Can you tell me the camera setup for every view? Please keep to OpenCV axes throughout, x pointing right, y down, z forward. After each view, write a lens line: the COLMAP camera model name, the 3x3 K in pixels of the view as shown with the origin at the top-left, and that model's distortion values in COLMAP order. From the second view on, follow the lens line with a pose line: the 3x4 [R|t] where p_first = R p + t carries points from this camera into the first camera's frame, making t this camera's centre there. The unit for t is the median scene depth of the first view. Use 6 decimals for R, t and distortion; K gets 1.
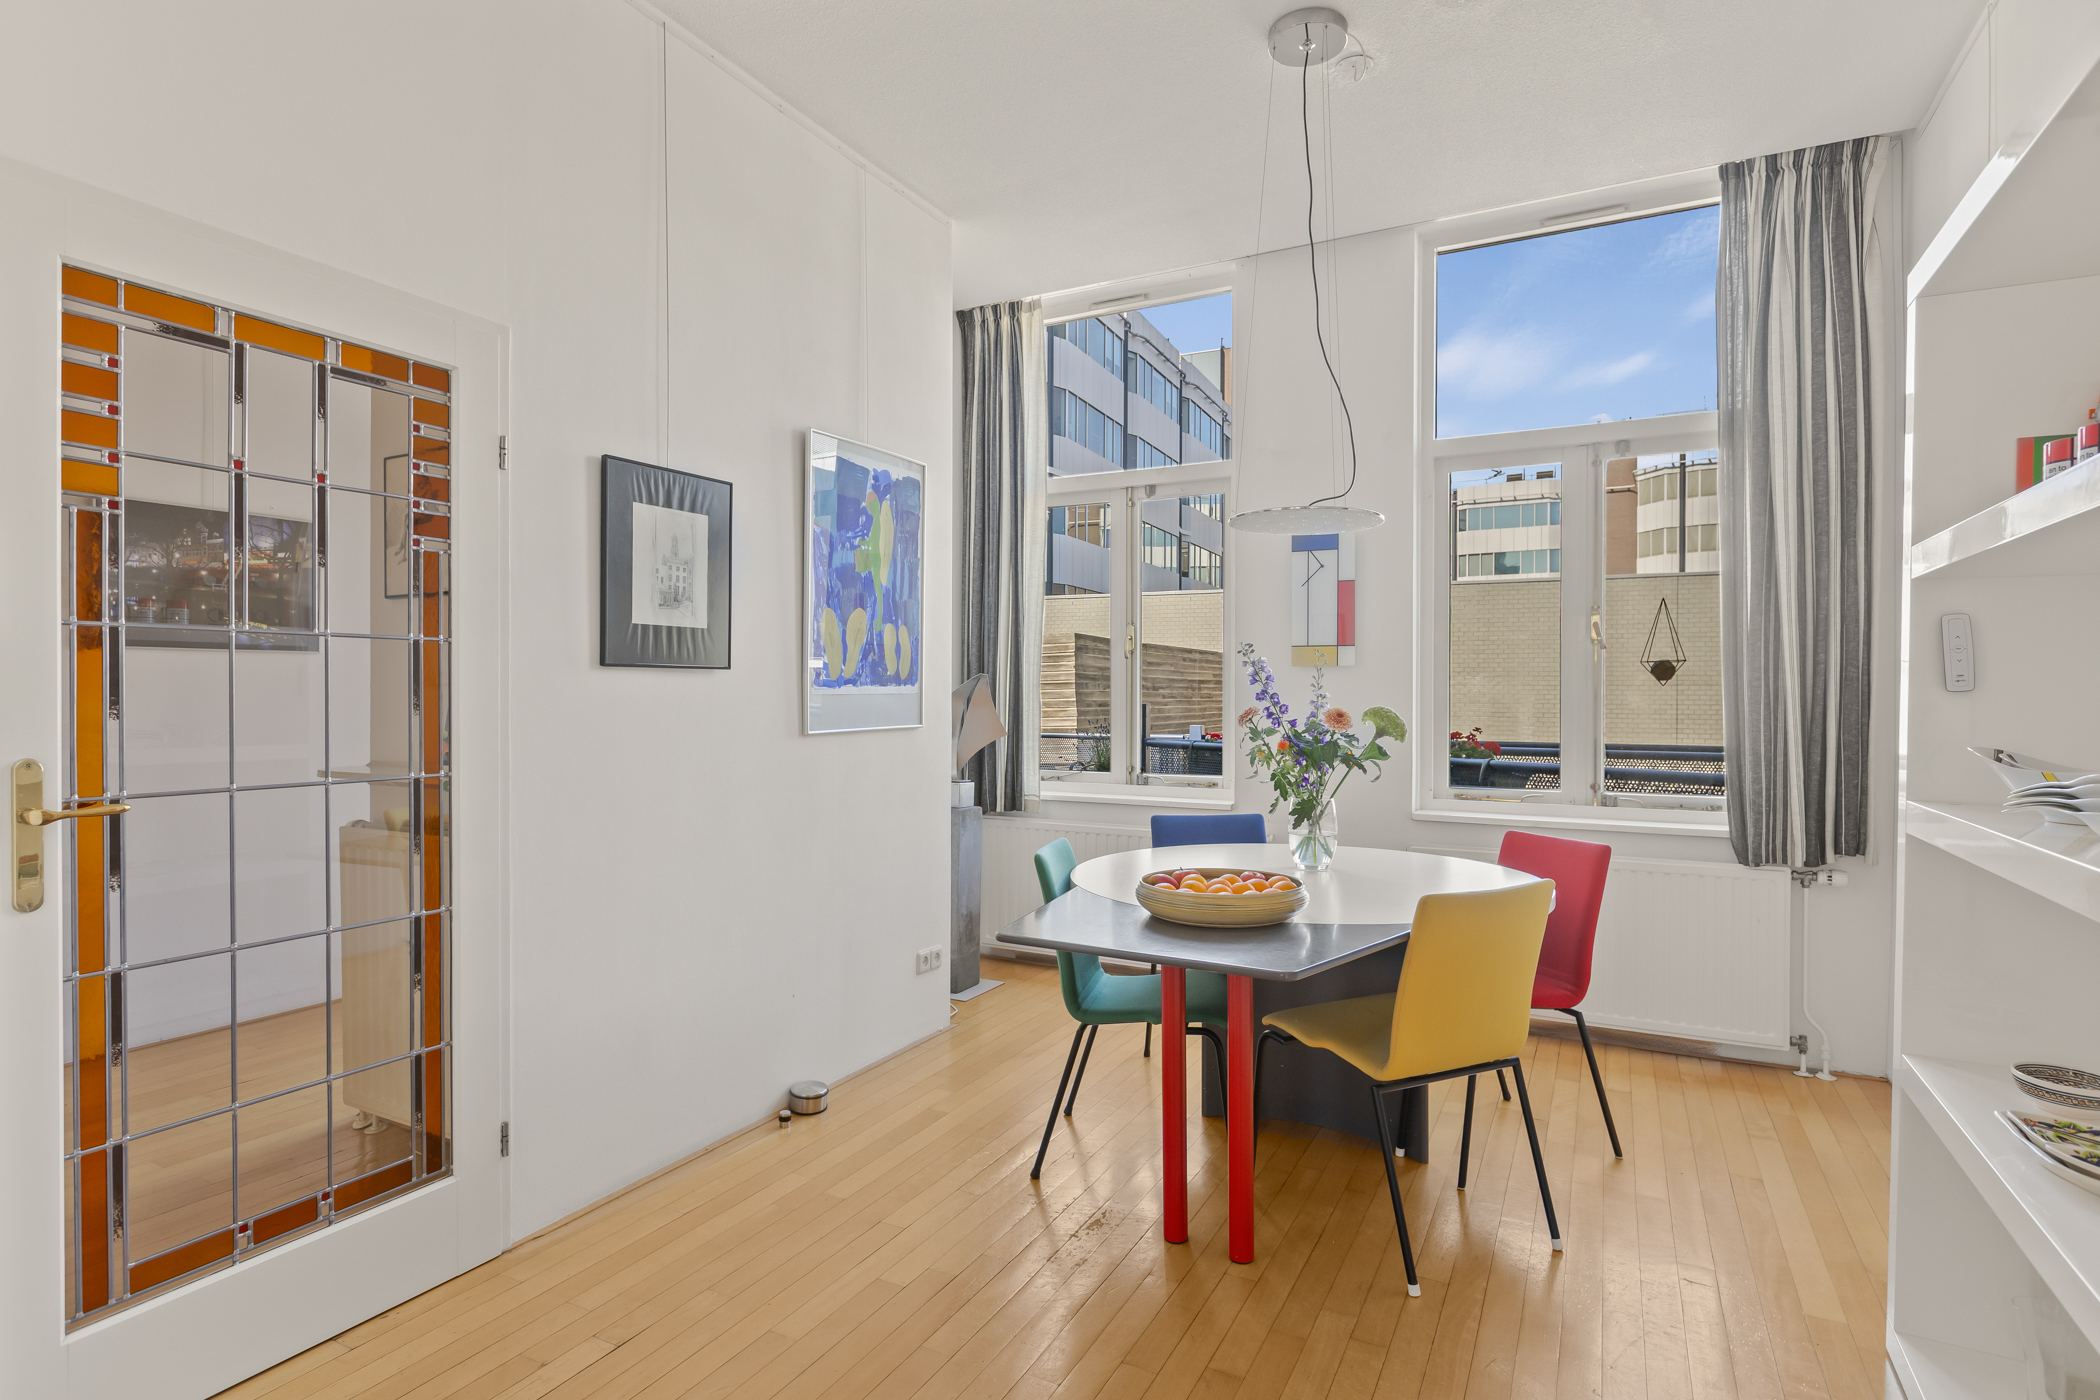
lens RADIAL K [[1065.8, 0, 1050.0], [0, 1065.8, 700.0], [0, 0, 1]] dist [-0.002236, 0.000464]
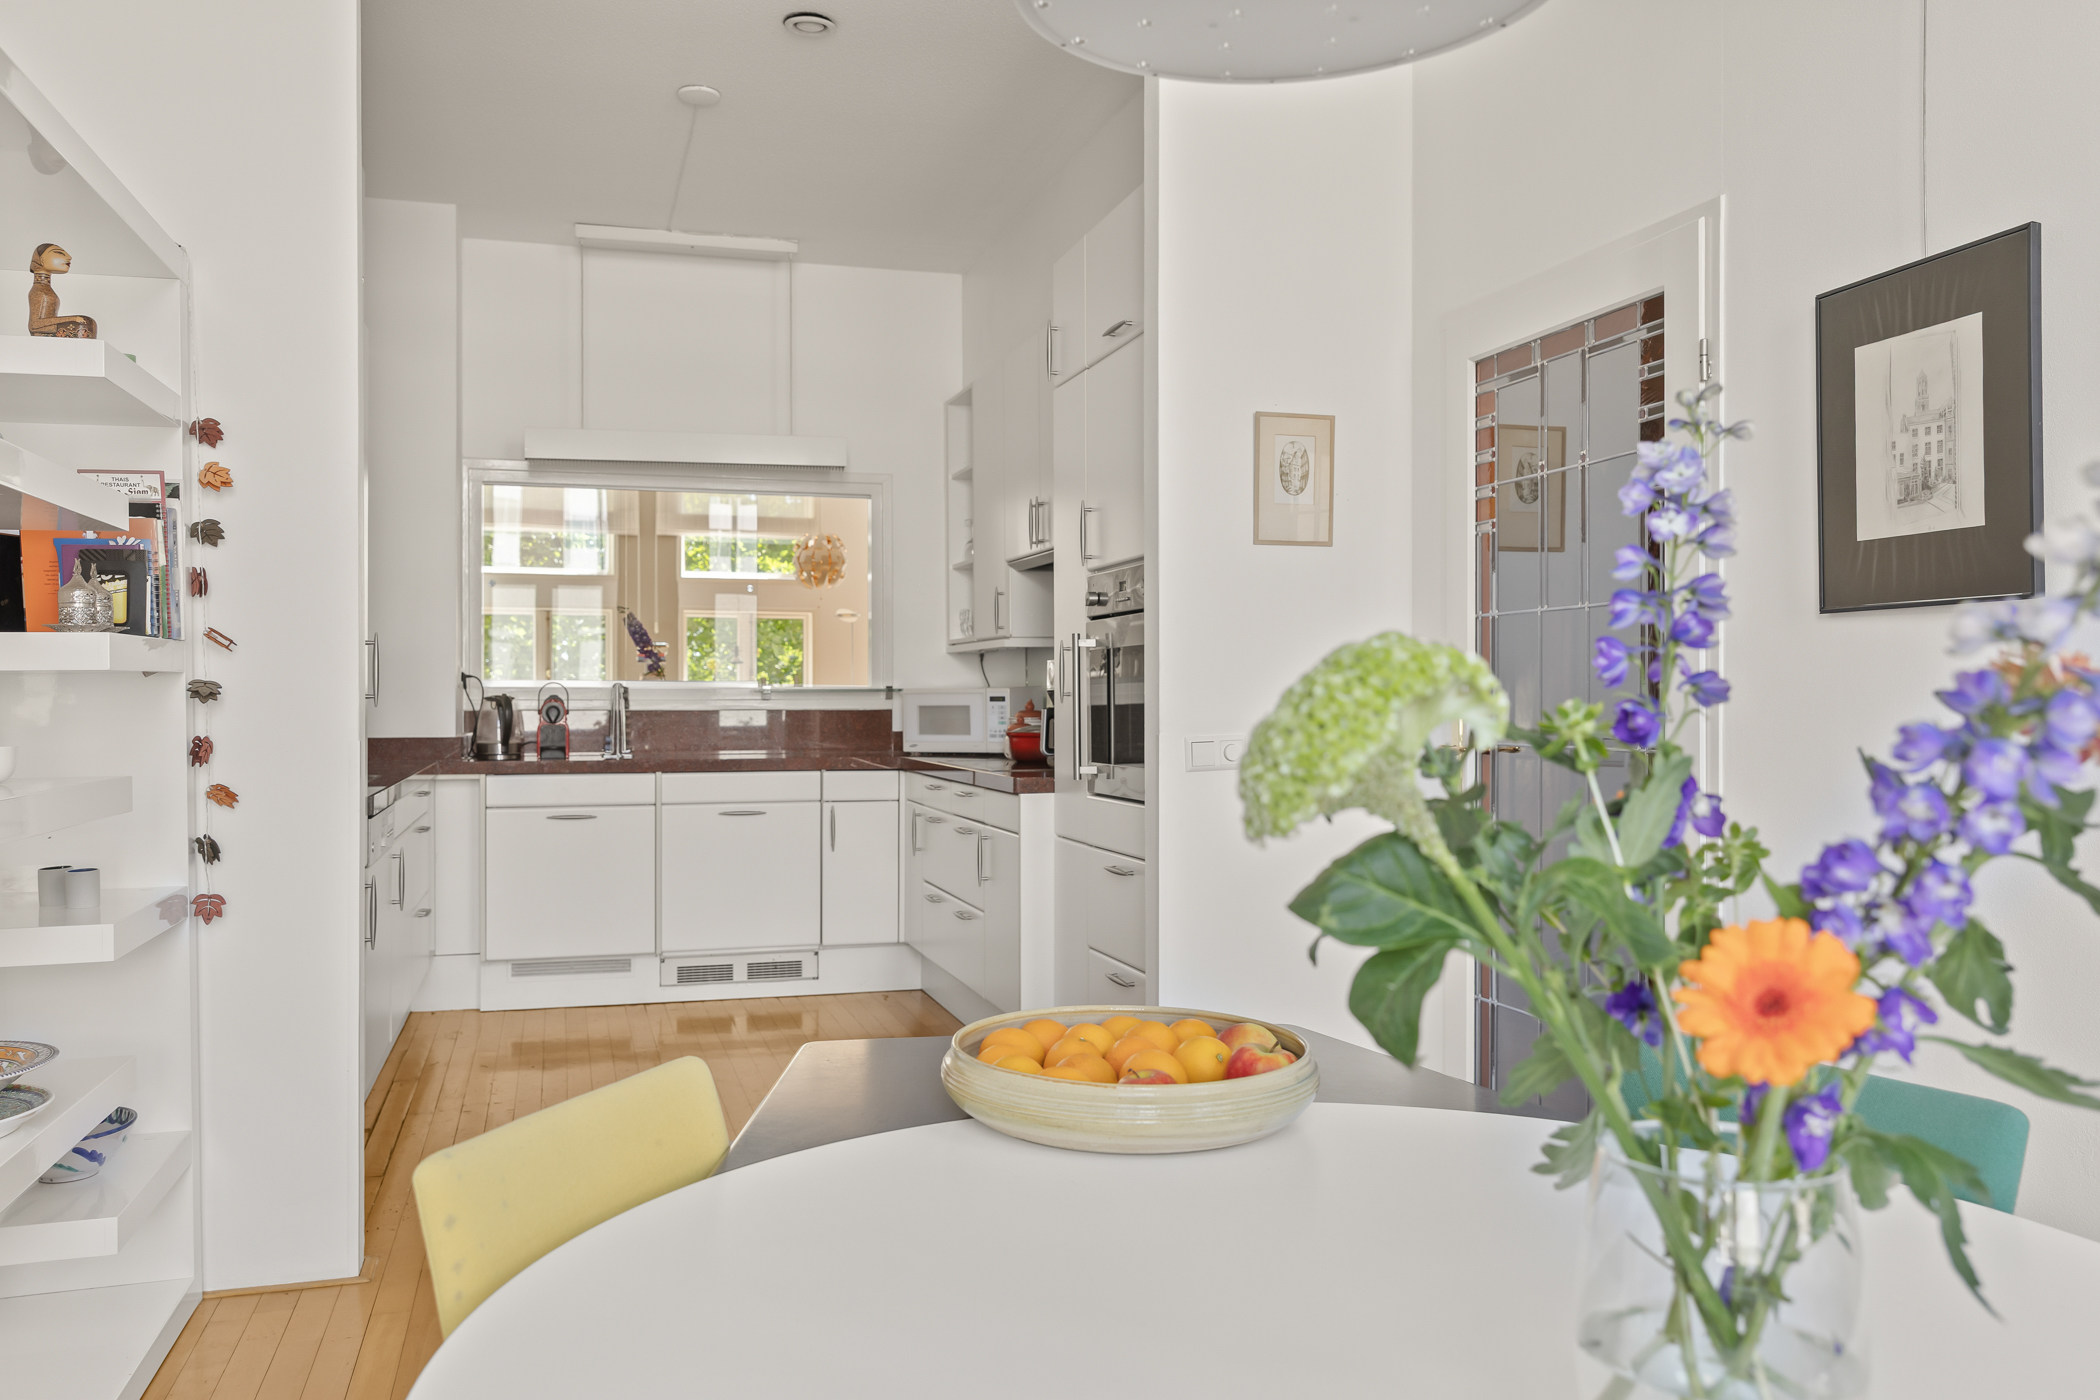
lens RADIAL K [[1631.6, 0, 1018.1], [0, 1631.6, 709.7], [0, 0, 1]] dist [0.002578, -0.002392]
pose [[-0.728411, 0.008066, -0.685093, 0.481037], [-0.001404, 0.999911, 0.013266, 0.011749], [0.685139, 0.010625, -0.728334, 1.040535]]
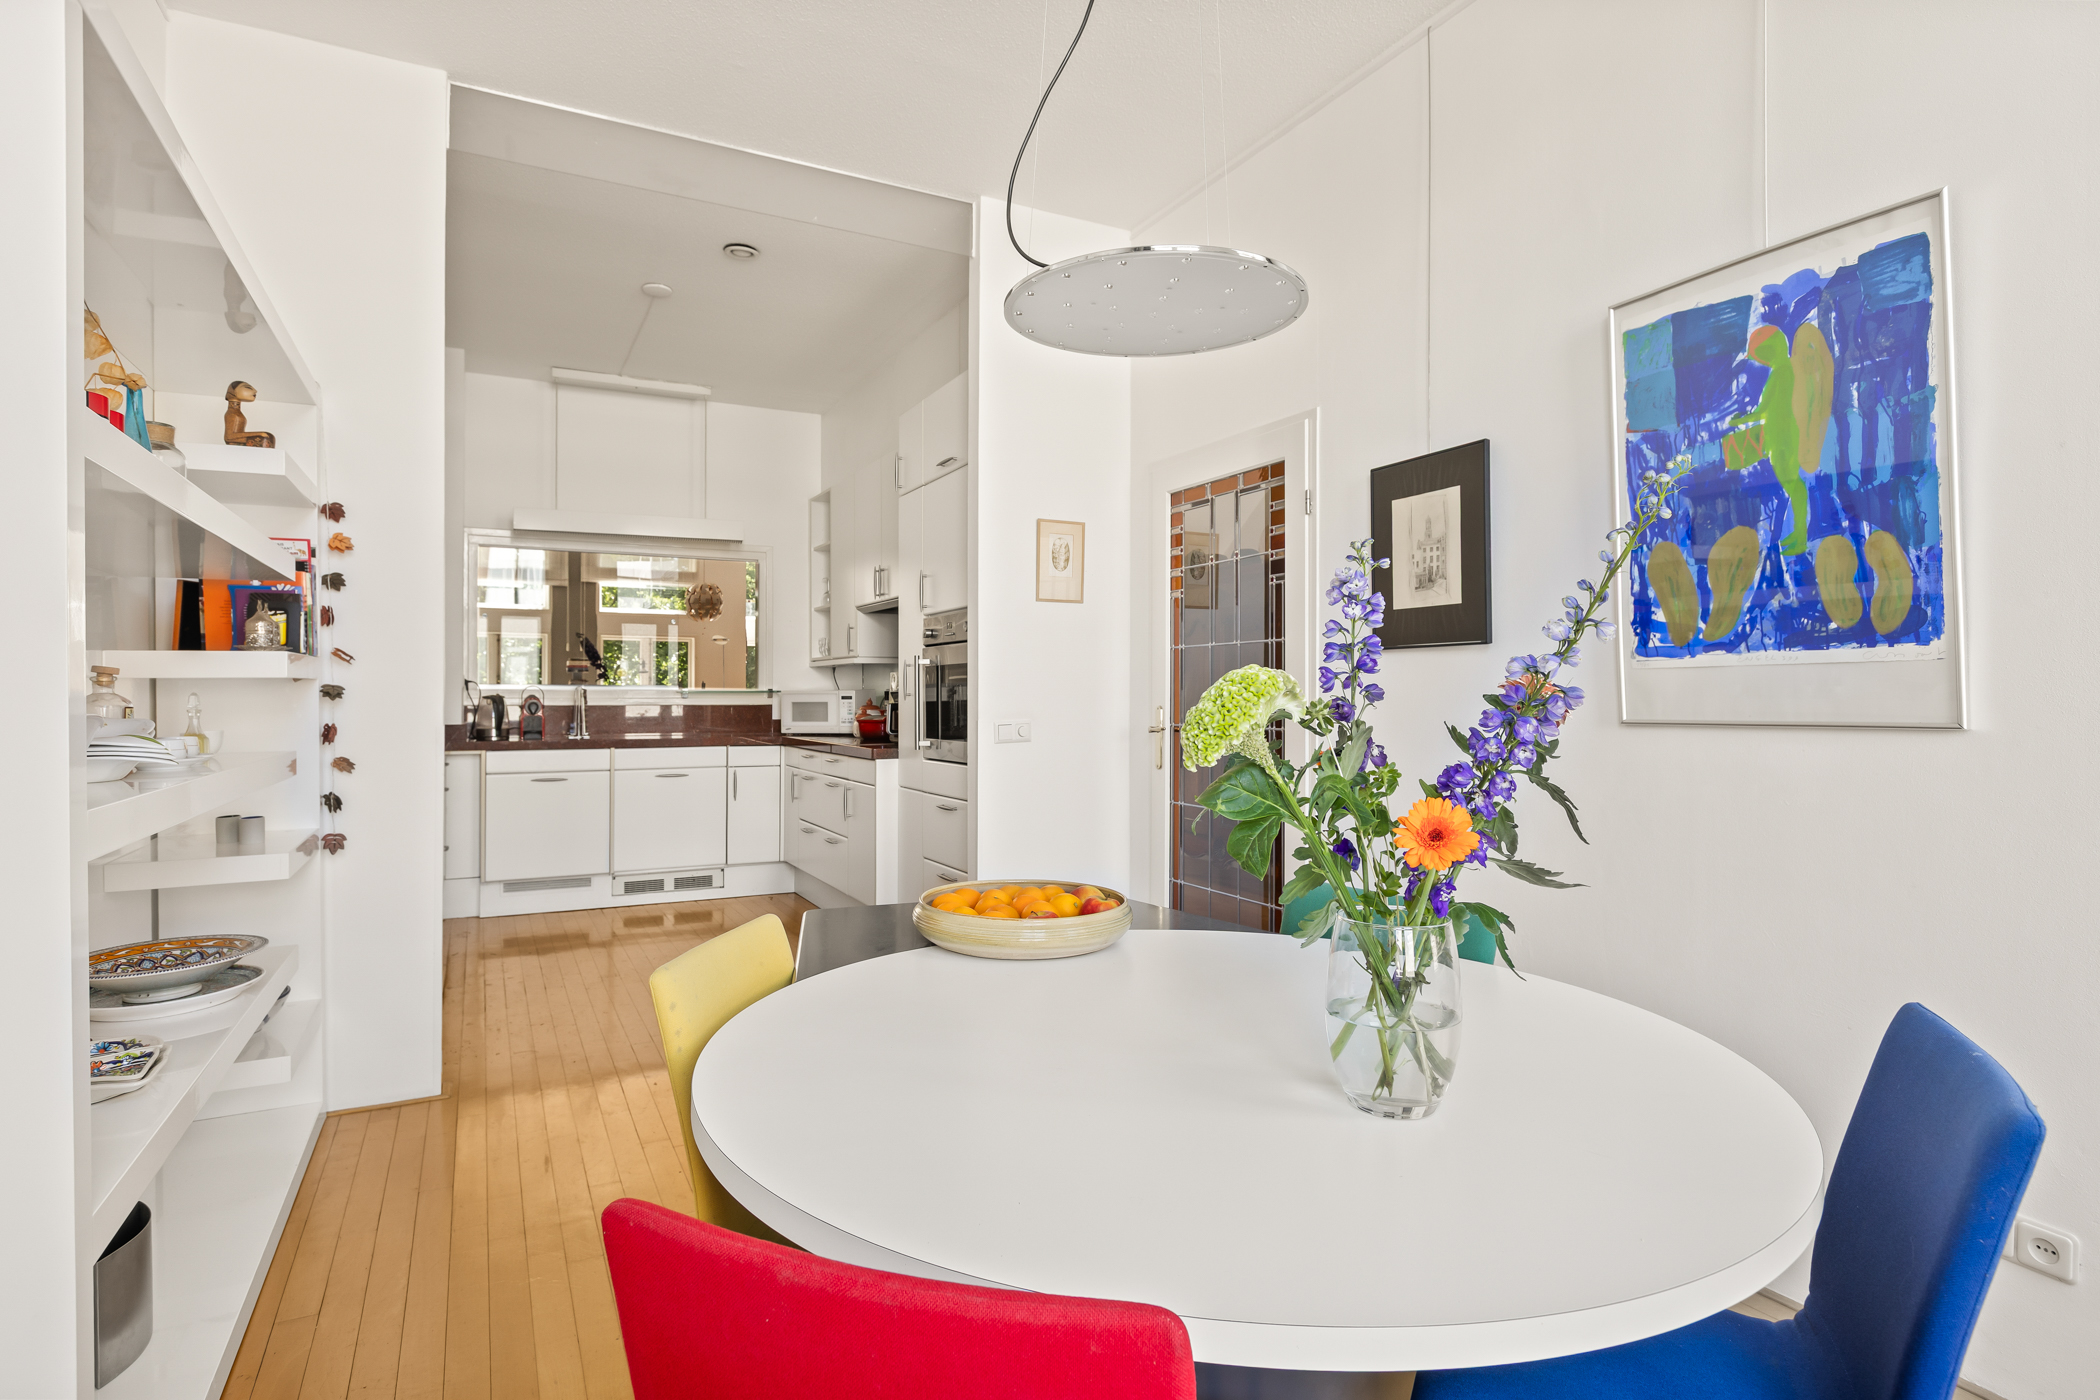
lens RADIAL K [[1104.6, 0, 1050.0], [0, 1104.6, 700.0], [0, 0, 1]] dist [-0.003100, 0.000399]
pose [[-0.573657, 0.004823, -0.819082, 0.581635], [-0.003498, 0.999959, 0.008338, 0.011105], [0.819088, 0.007649, -0.573617, 1.044788]]
